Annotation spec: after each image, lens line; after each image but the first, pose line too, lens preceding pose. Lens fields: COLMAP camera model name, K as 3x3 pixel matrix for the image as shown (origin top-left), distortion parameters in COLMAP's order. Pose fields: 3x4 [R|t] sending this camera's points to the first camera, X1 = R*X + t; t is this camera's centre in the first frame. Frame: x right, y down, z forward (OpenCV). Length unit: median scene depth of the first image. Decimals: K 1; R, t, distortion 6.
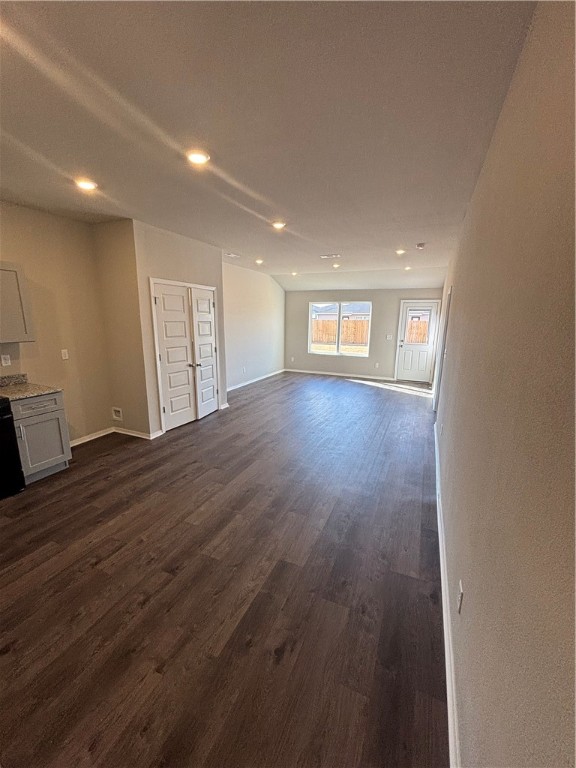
lens RADIAL K [[307.7, 0, 288.0], [0, 307.7, 384.0], [0, 0, 1]] dist [0.003242, 0.000197]
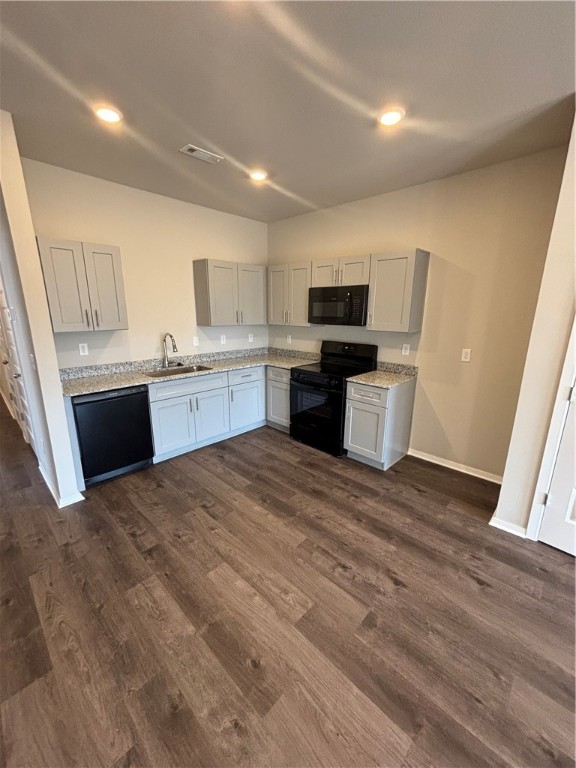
lens RADIAL K [[307.7, 0, 288.0], [0, 307.7, 384.0], [0, 0, 1]] dist [0.003242, 0.000197]
pose [[-0.336928, 0.212913, -0.917141, 0.179843], [-0.206339, 0.933719, 0.292563, -0.189260], [0.918642, 0.287815, -0.270664, 0.952745]]
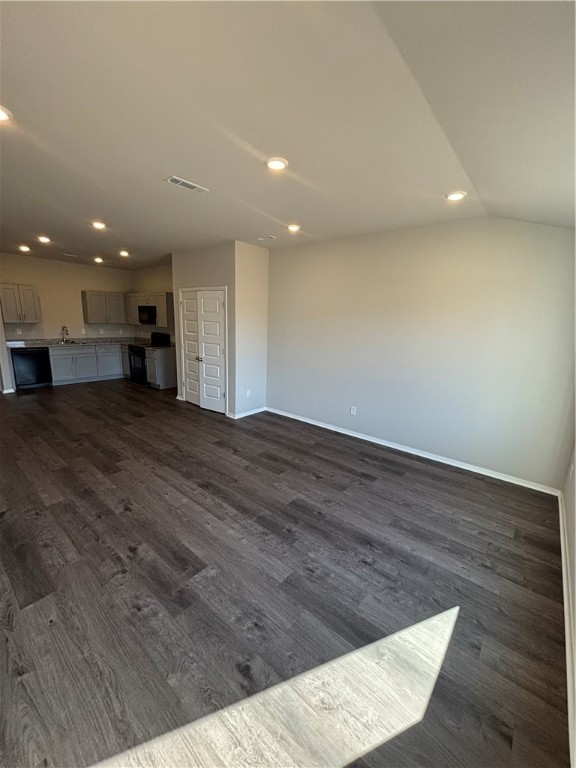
lens RADIAL K [[307.7, 0, 288.0], [0, 307.7, 384.0], [0, 0, 1]] dist [0.003242, 0.000197]
pose [[-0.269662, 0.183833, -0.945245, 1.032823], [-0.236646, 0.938855, 0.250102, -0.495665], [0.933424, 0.291131, -0.209670, 2.311860]]
